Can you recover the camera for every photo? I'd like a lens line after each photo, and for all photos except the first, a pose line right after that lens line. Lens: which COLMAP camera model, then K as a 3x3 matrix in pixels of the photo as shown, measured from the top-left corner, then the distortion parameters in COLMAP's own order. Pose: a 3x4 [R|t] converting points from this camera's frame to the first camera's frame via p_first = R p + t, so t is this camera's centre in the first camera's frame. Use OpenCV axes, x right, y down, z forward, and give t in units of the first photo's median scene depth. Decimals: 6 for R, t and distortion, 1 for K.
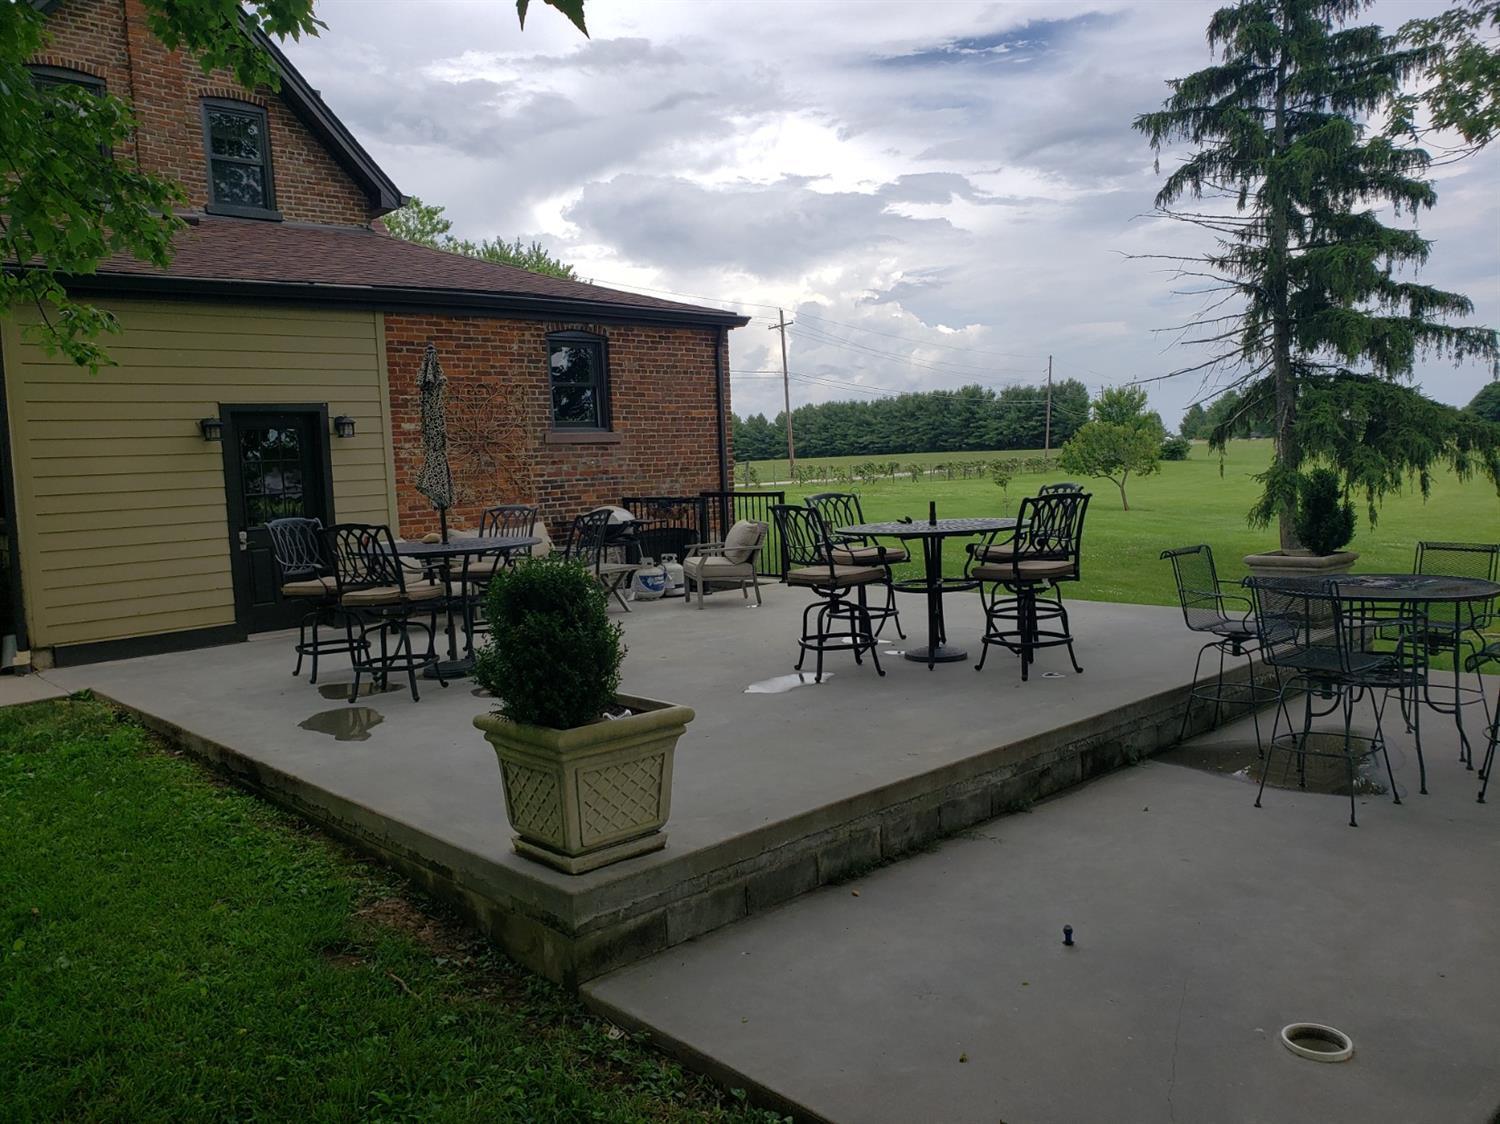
lens RADIAL K [[1187.8, 0, 740.2], [0, 1187.8, 559.6], [0, 0, 1]] dist [0.046637, -0.015546]
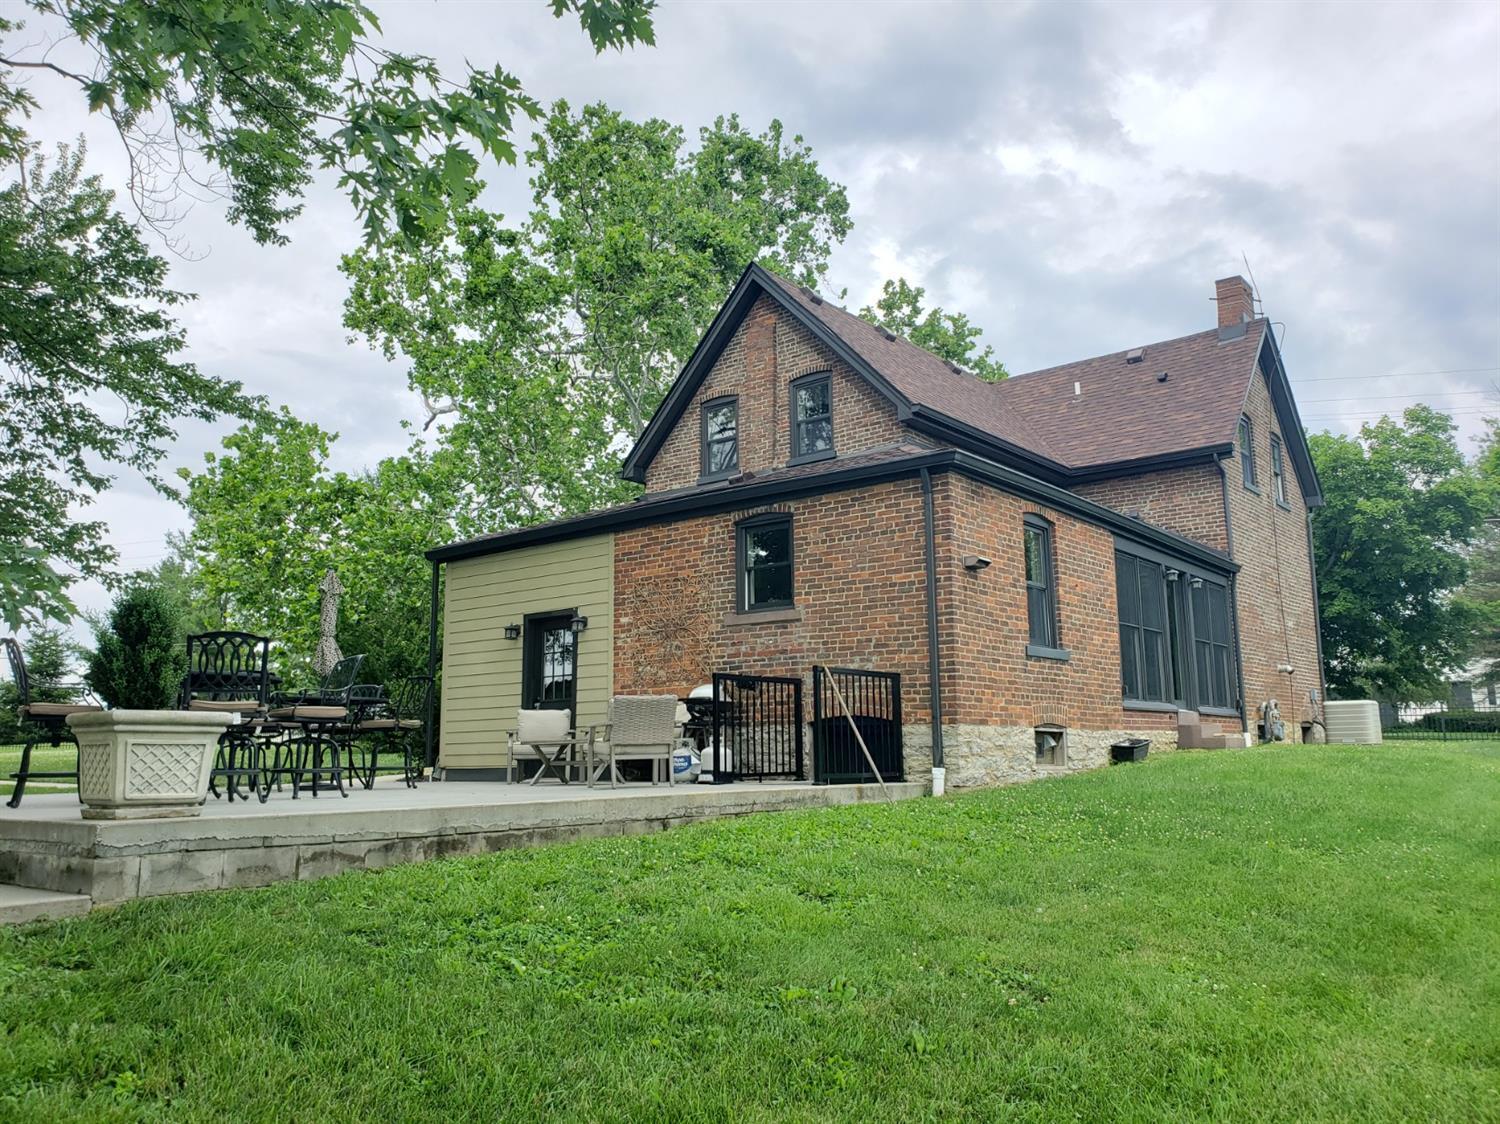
lens RADIAL K [[1187.8, 0, 738.9], [0, 1187.8, 557.6], [0, 0, 1]] dist [0.046637, -0.015546]
pose [[0.127659, -0.135771, -0.982481, 0.870077], [-0.087316, 0.985201, -0.147493, -0.004489], [0.987967, 0.104615, 0.113915, 0.891403]]
